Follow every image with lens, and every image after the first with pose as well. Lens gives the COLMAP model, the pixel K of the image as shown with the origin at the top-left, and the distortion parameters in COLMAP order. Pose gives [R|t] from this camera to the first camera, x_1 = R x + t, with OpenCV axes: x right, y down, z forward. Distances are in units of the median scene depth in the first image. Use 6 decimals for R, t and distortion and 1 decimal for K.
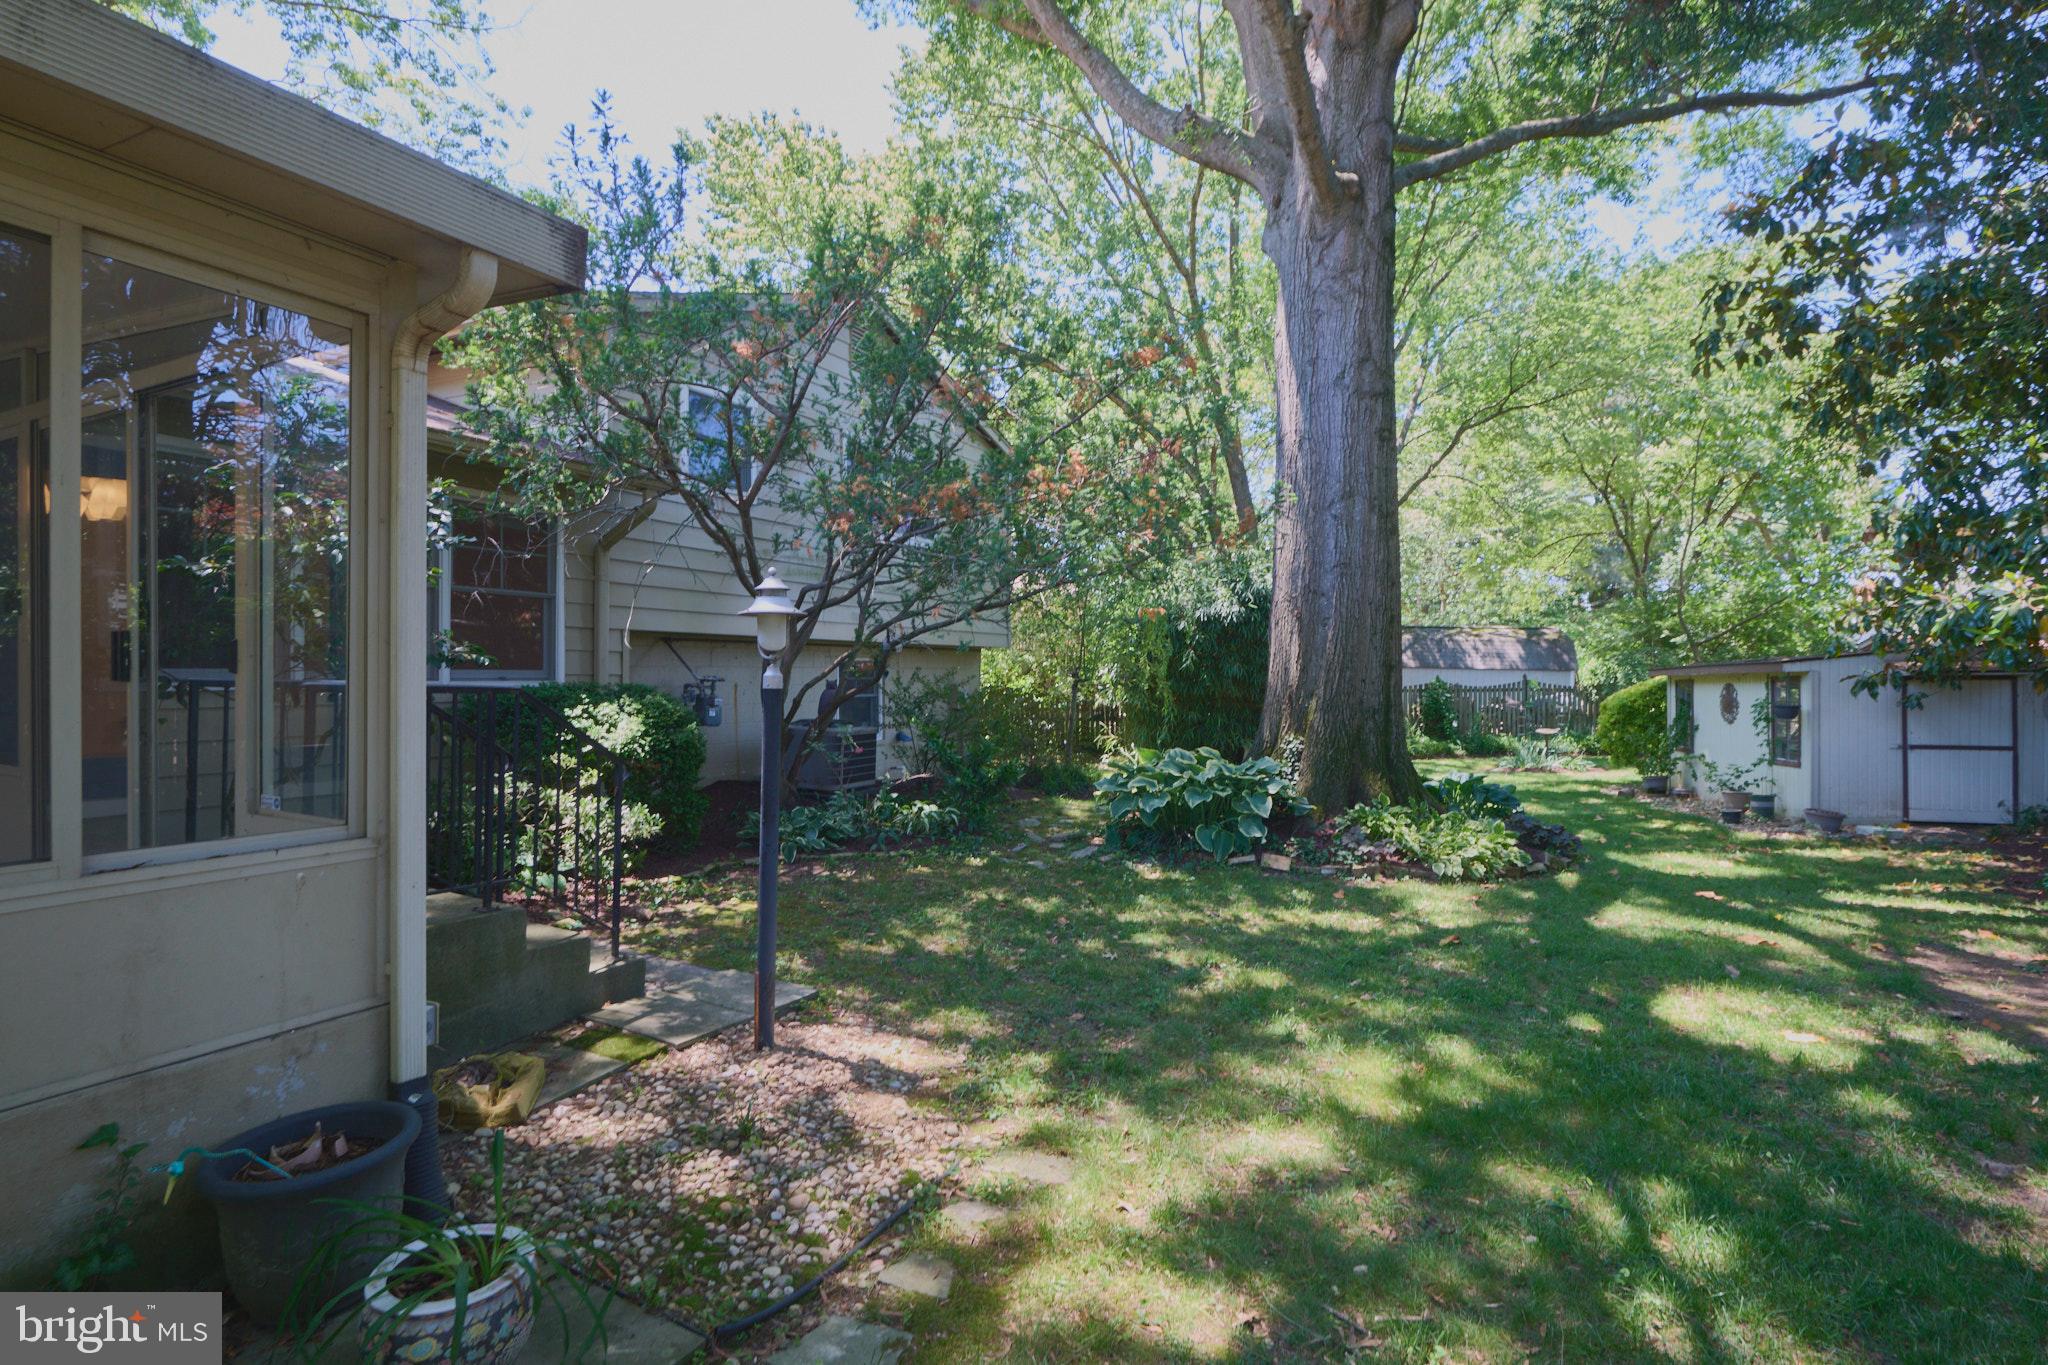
lens RADIAL K [[972.4, 0, 1024.0], [0, 972.4, 682.5], [0, 0, 1]] dist [-0.002342, -0.000183]
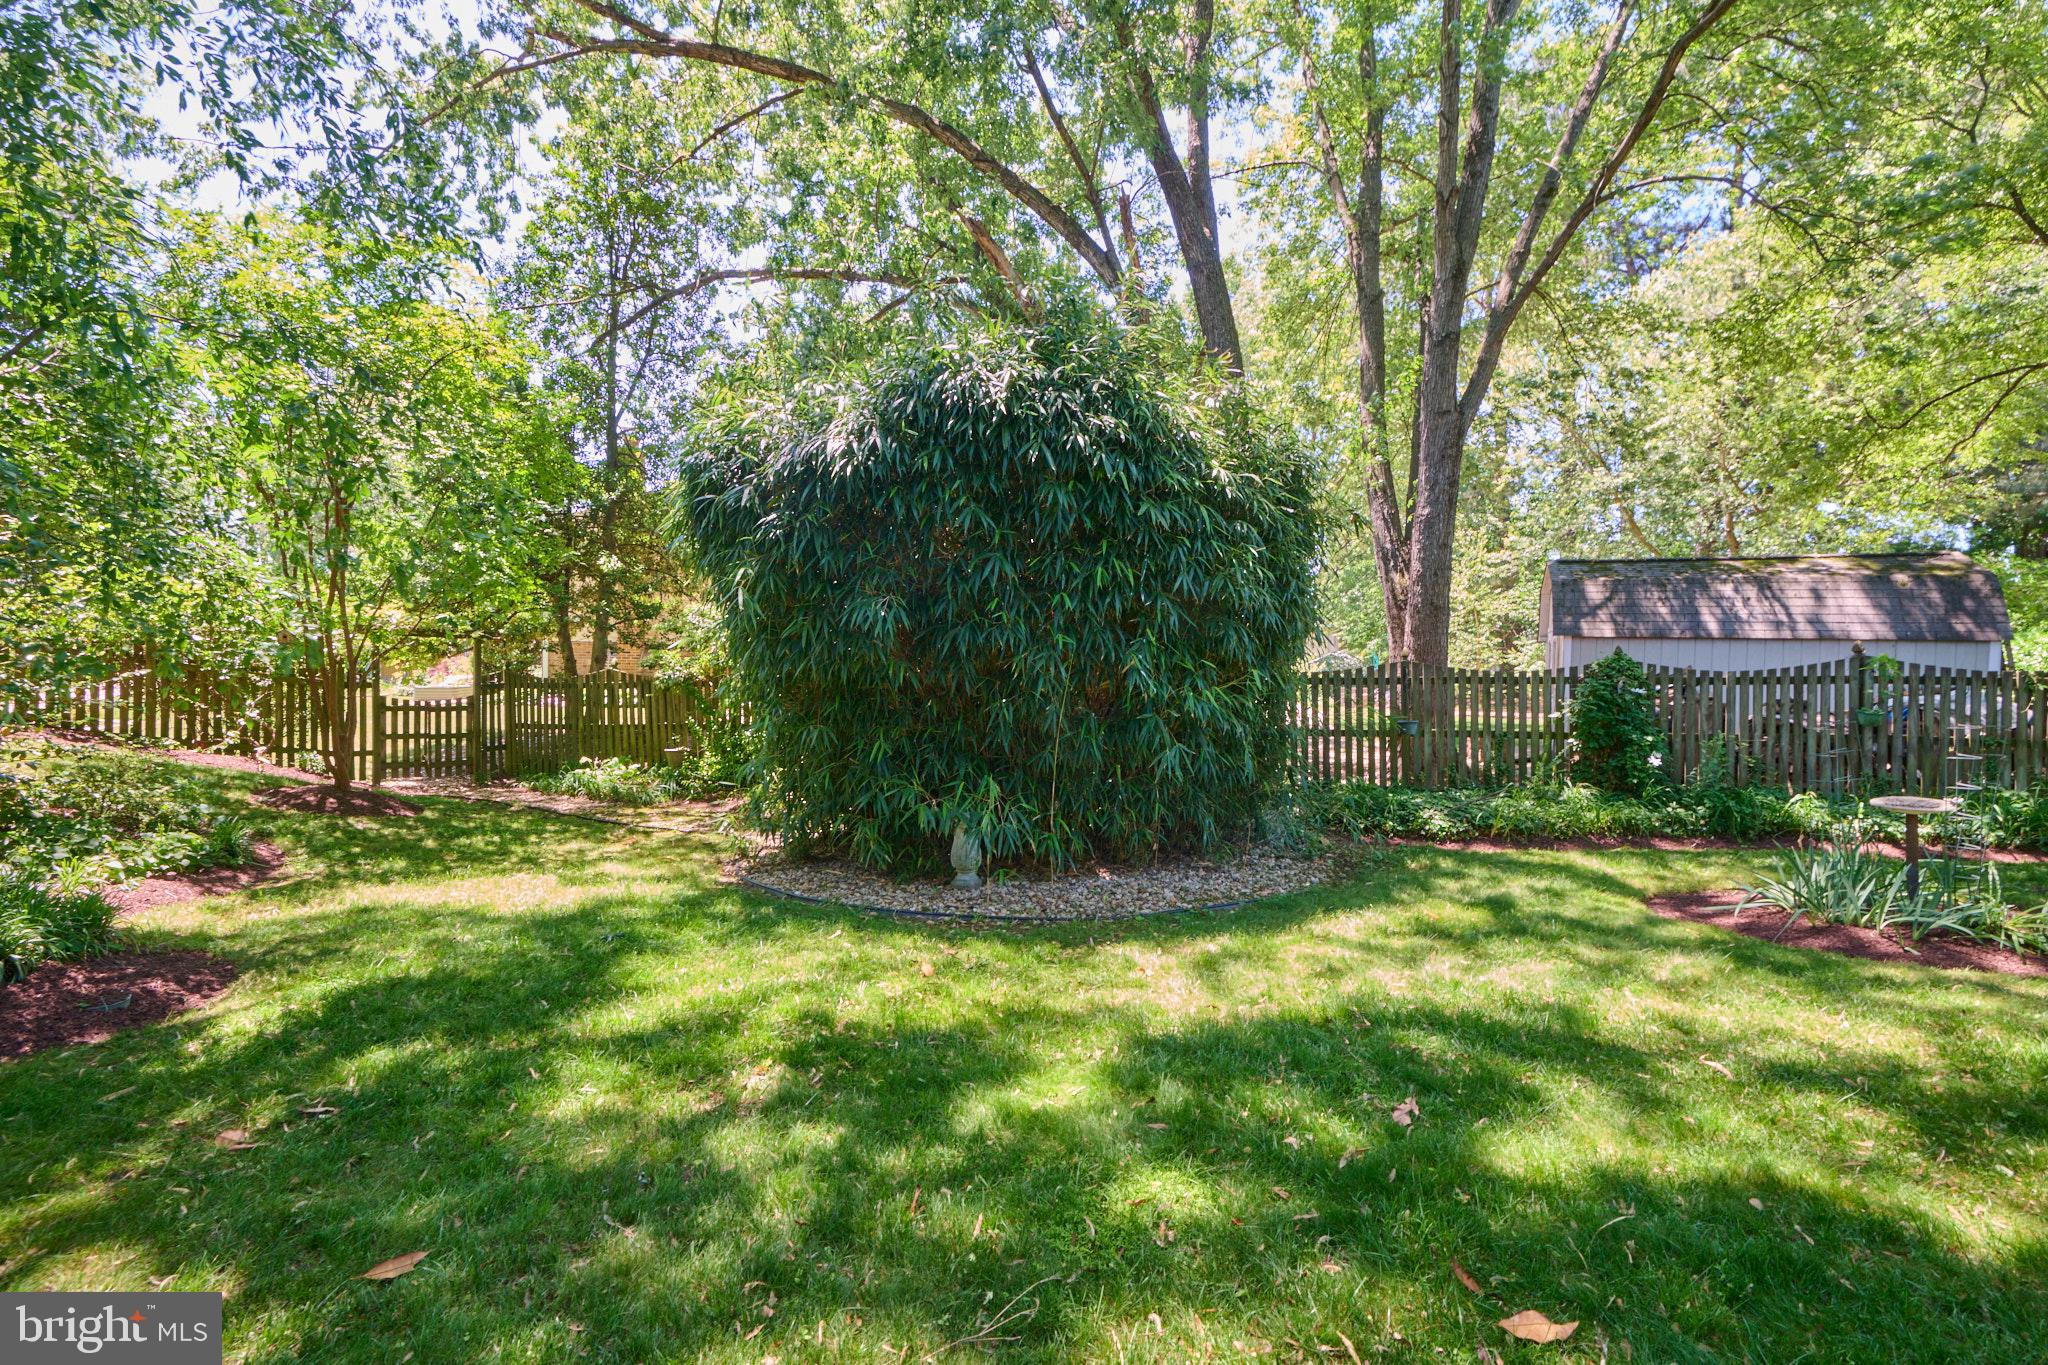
lens RADIAL K [[933.9, 0, 1026.6], [0, 933.9, 657.9], [0, 0, 1]] dist [-0.002698, -0.000425]
pose [[0.959371, -0.002421, -0.282138, 0.461089], [-0.005264, 0.999636, -0.026479, 0.016834], [0.282099, 0.026888, 0.959008, 0.833113]]
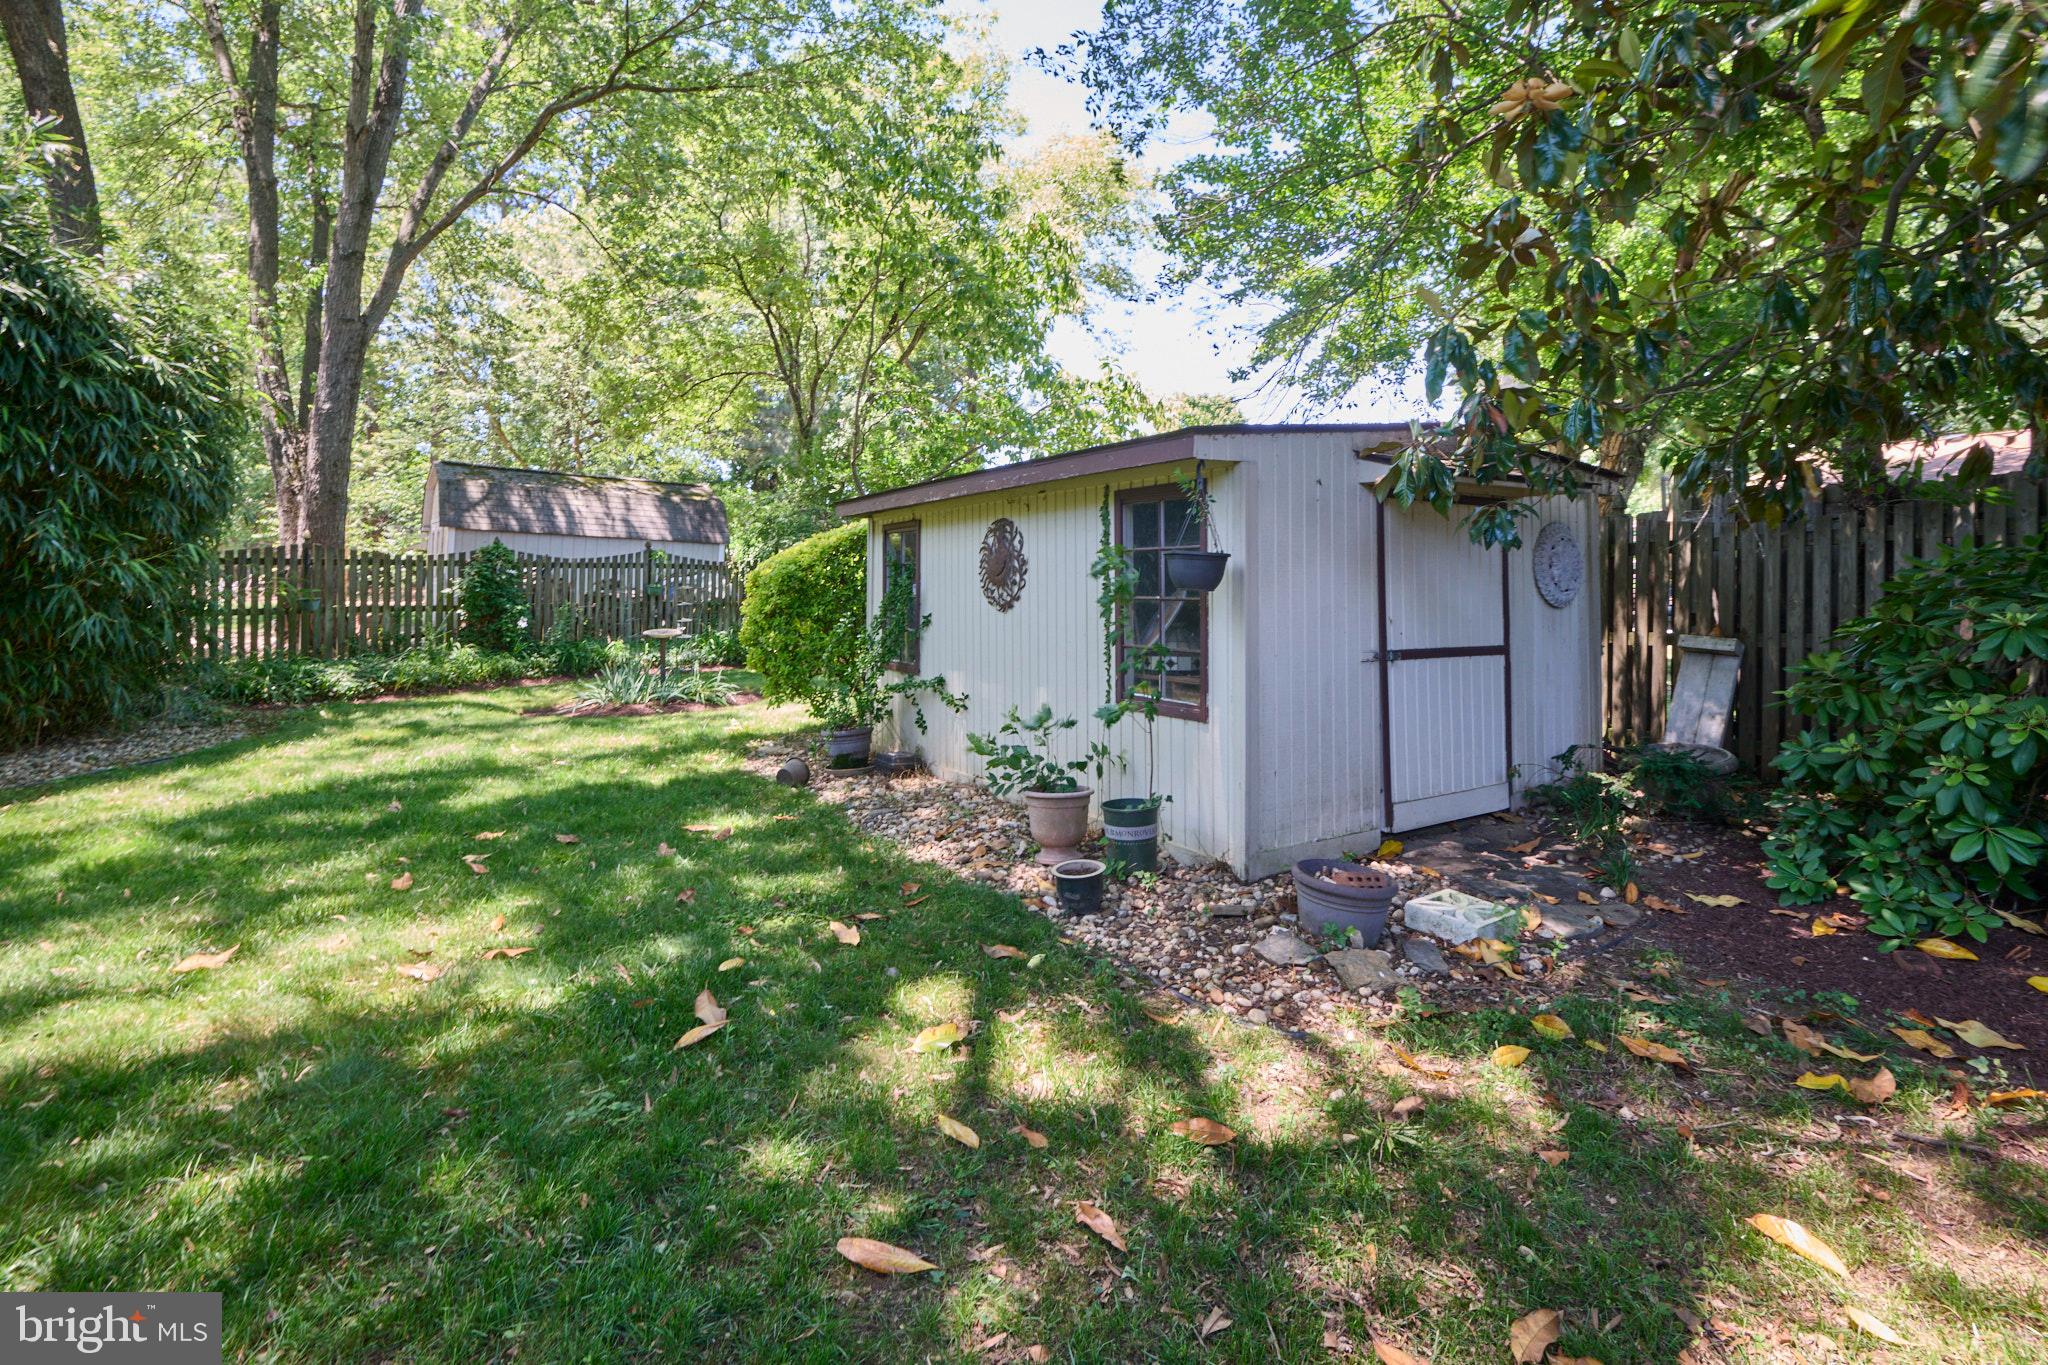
lens RADIAL K [[937.0, 0, 1028.0], [0, 937.0, 582.8], [0, 0, 1]] dist [0.000010, -0.000106]
pose [[0.689745, 0.003715, 0.724043, 0.391100], [-0.005796, 0.999983, 0.000391, 0.027243], [-0.724029, -0.004466, 0.689755, 0.640274]]
